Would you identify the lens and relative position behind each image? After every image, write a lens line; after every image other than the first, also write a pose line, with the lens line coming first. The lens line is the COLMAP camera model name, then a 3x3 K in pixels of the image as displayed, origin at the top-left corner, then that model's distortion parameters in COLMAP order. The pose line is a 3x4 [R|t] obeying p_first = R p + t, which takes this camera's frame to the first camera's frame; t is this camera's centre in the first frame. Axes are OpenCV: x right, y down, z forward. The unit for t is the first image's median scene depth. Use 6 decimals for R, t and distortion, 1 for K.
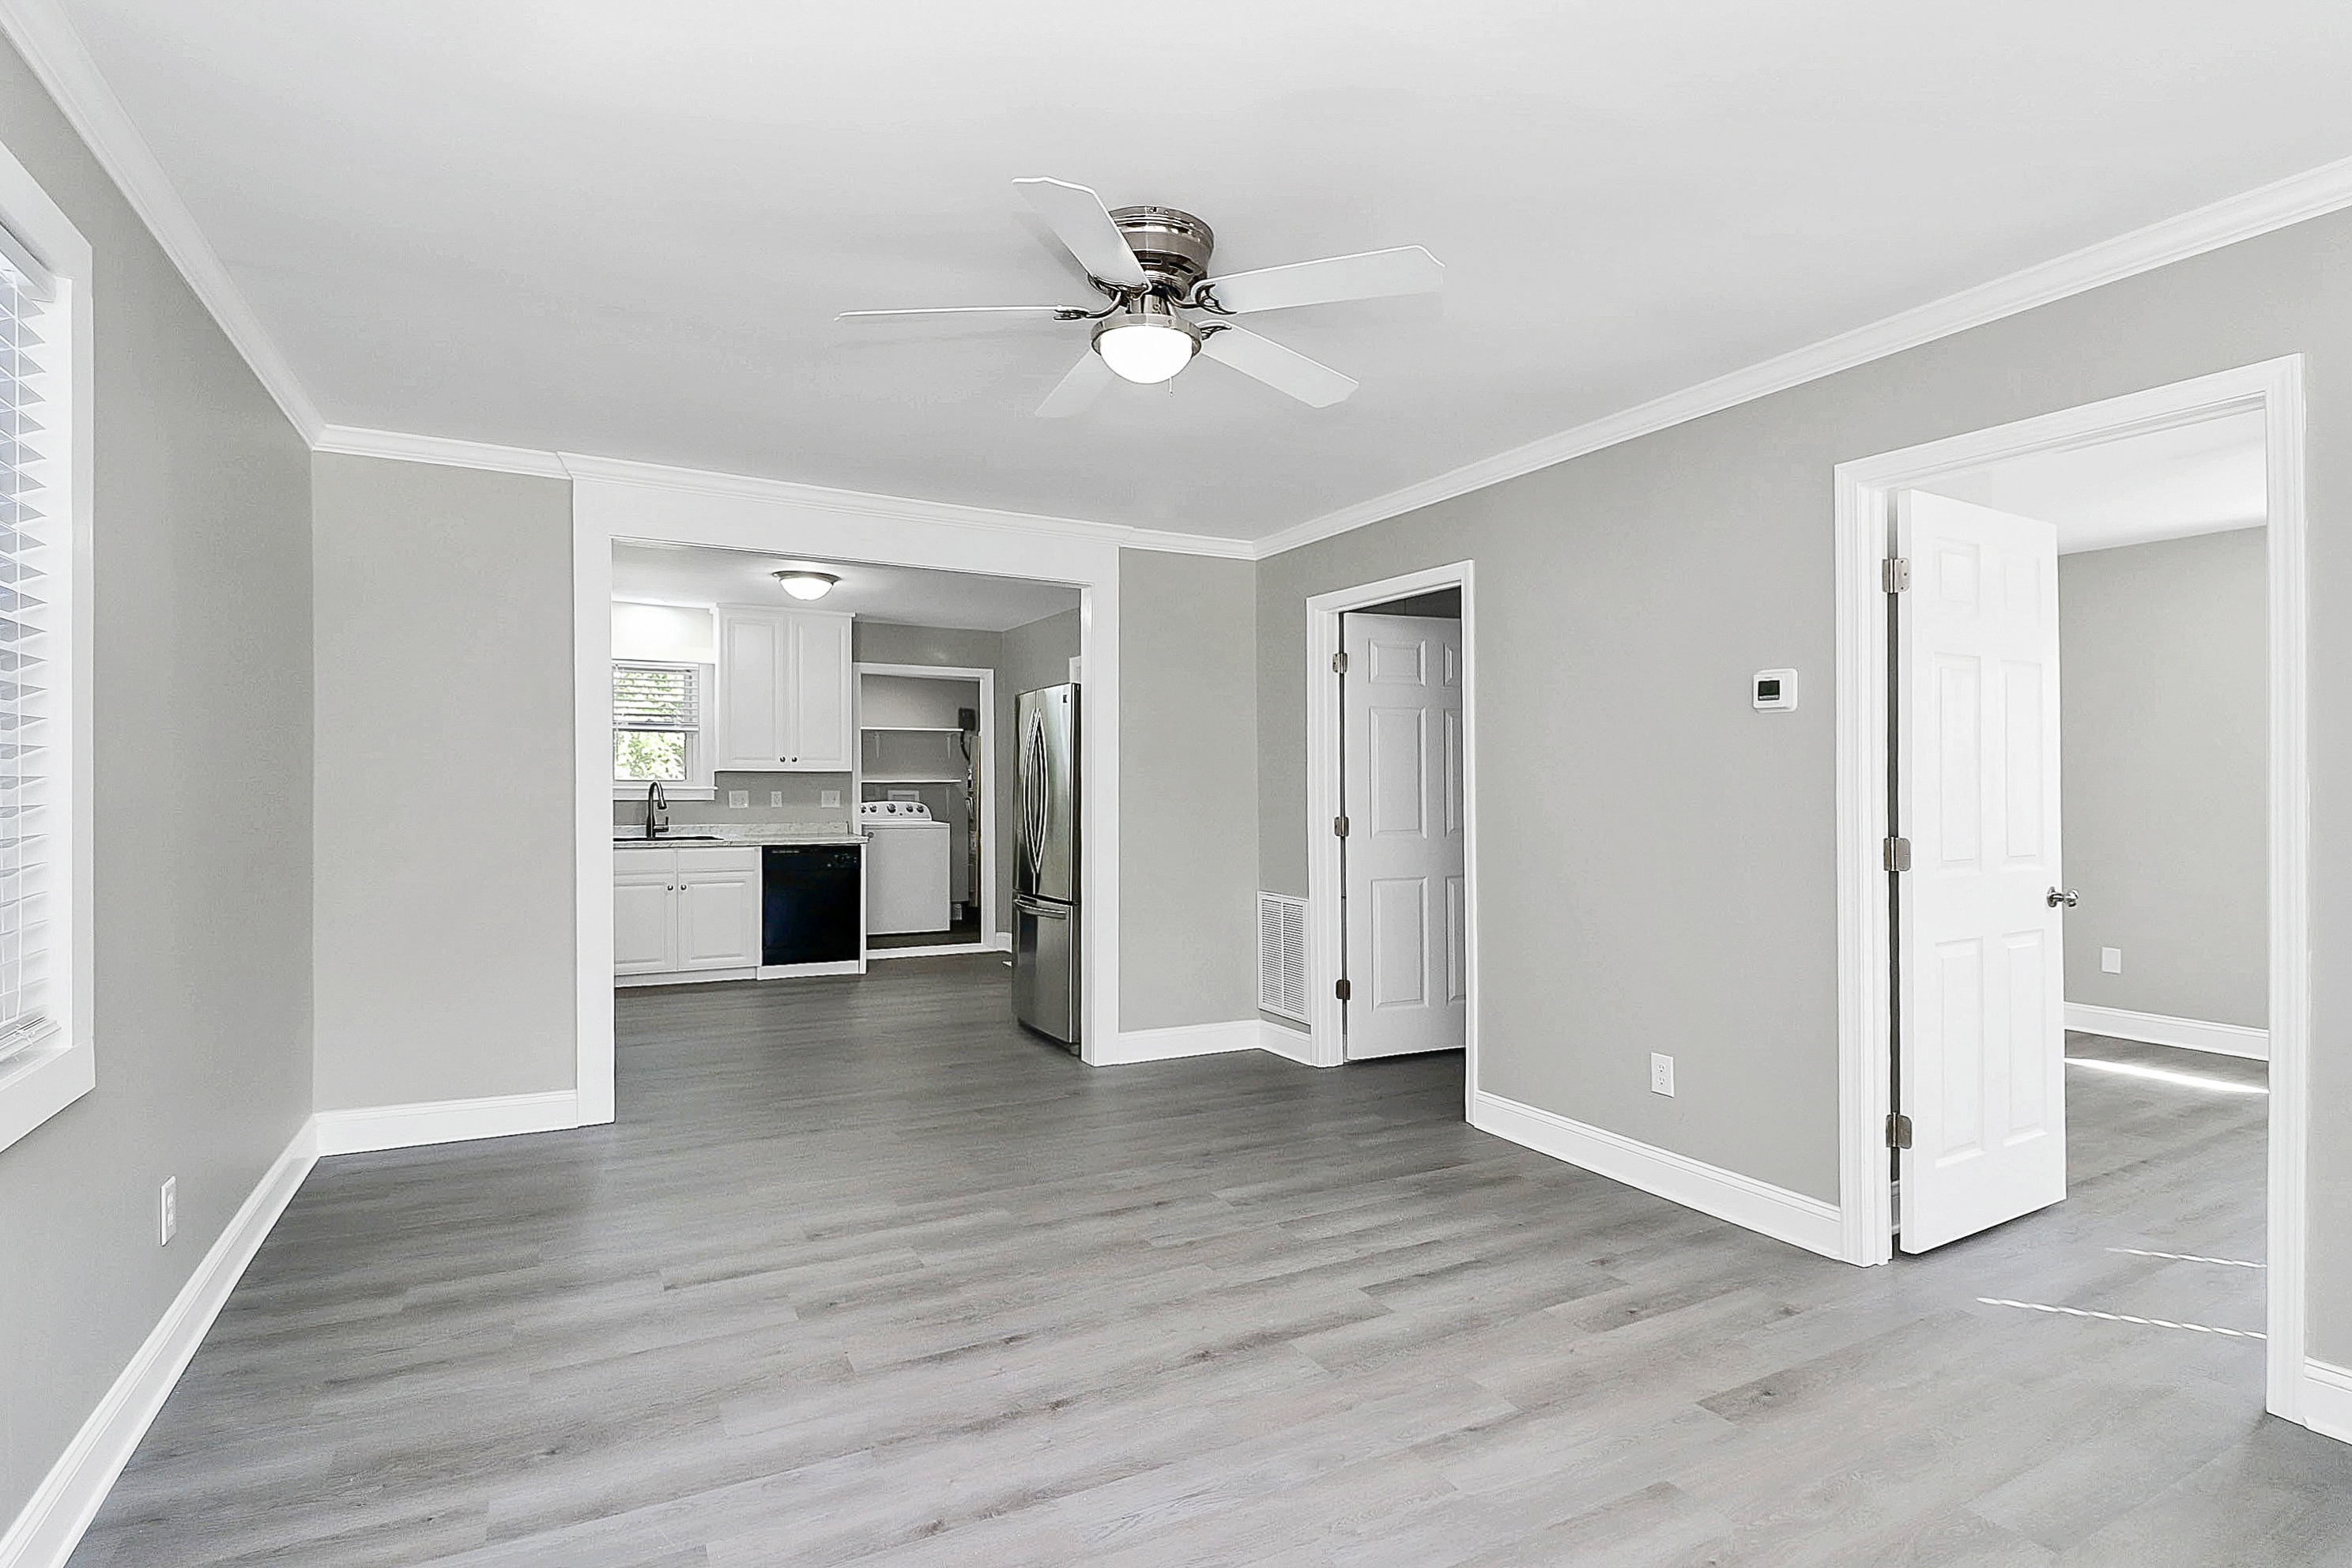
lens RADIAL K [[1132.0, 0, 1176.0], [0, 1132.0, 784.0], [0, 0, 1]] dist [-0.001892, -0.000452]
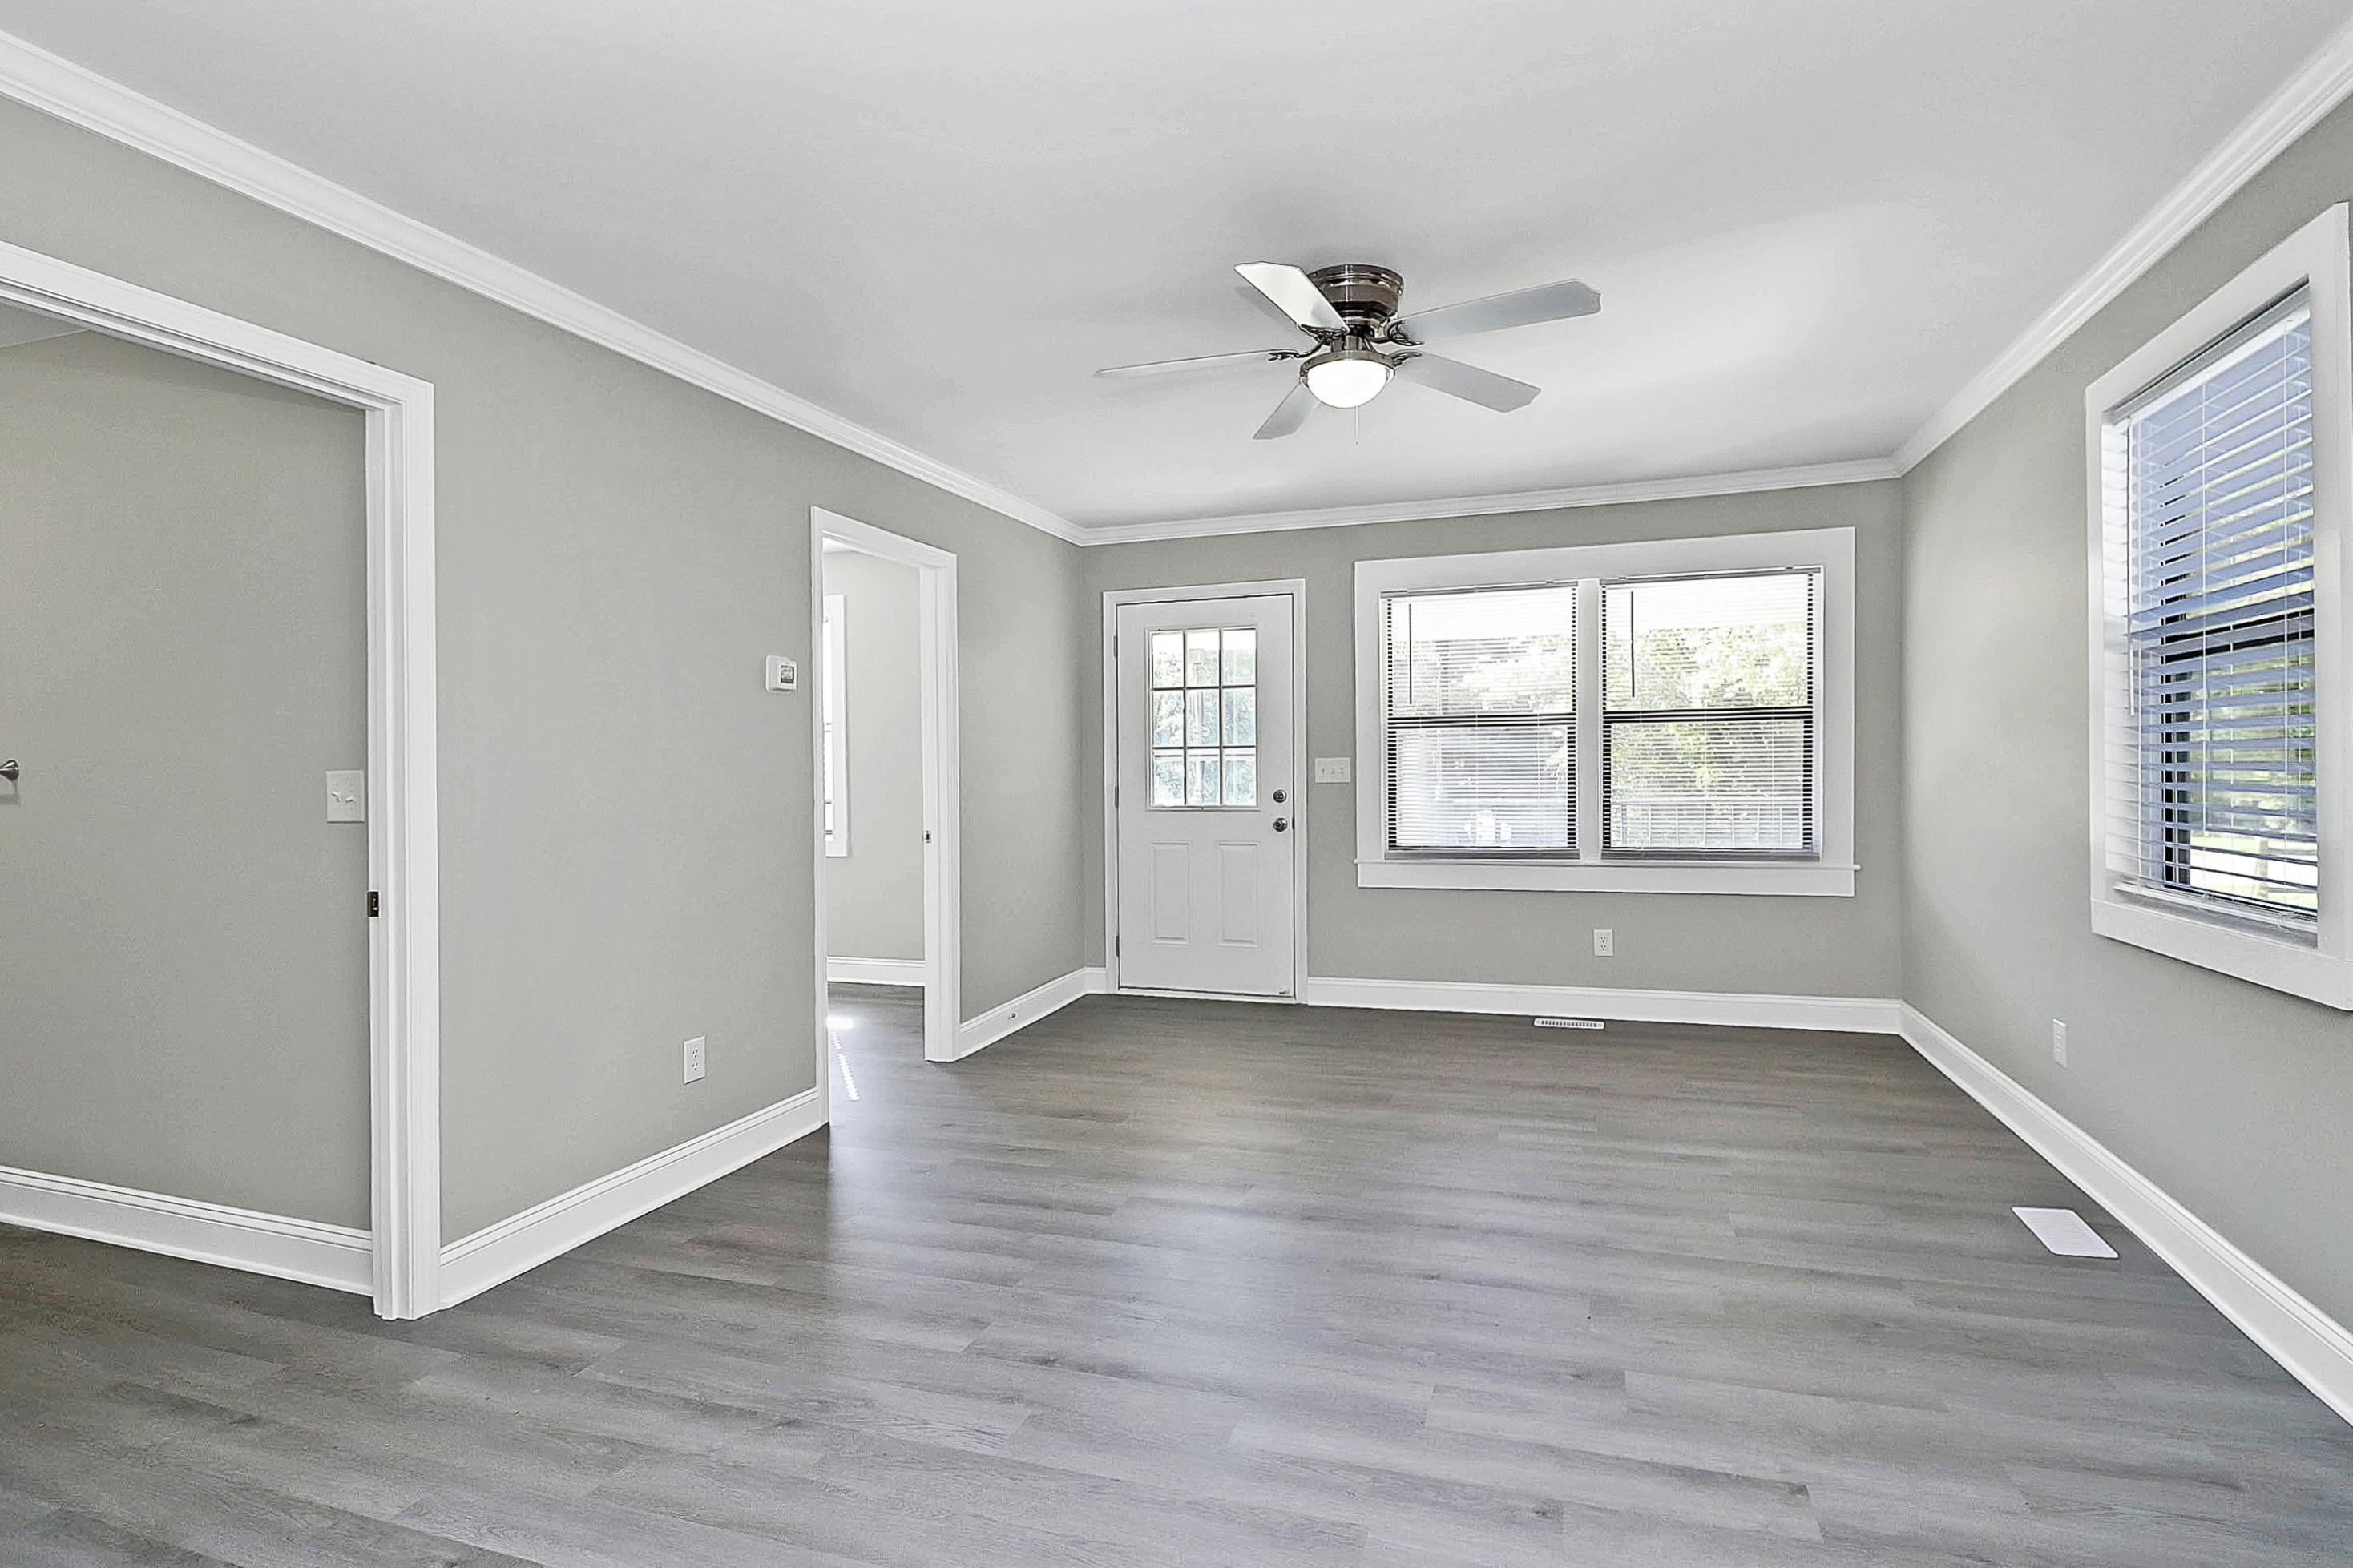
lens RADIAL K [[1241.5, 0, 1255.6], [0, 1241.5, 768.1], [0, 0, 1]] dist [-0.021793, -0.000599]
pose [[-0.729346, 0.010328, 0.684067, -0.393460], [0.014717, 0.999892, 0.000595, 0.022448], [-0.683987, 0.010501, -0.729419, 0.957839]]
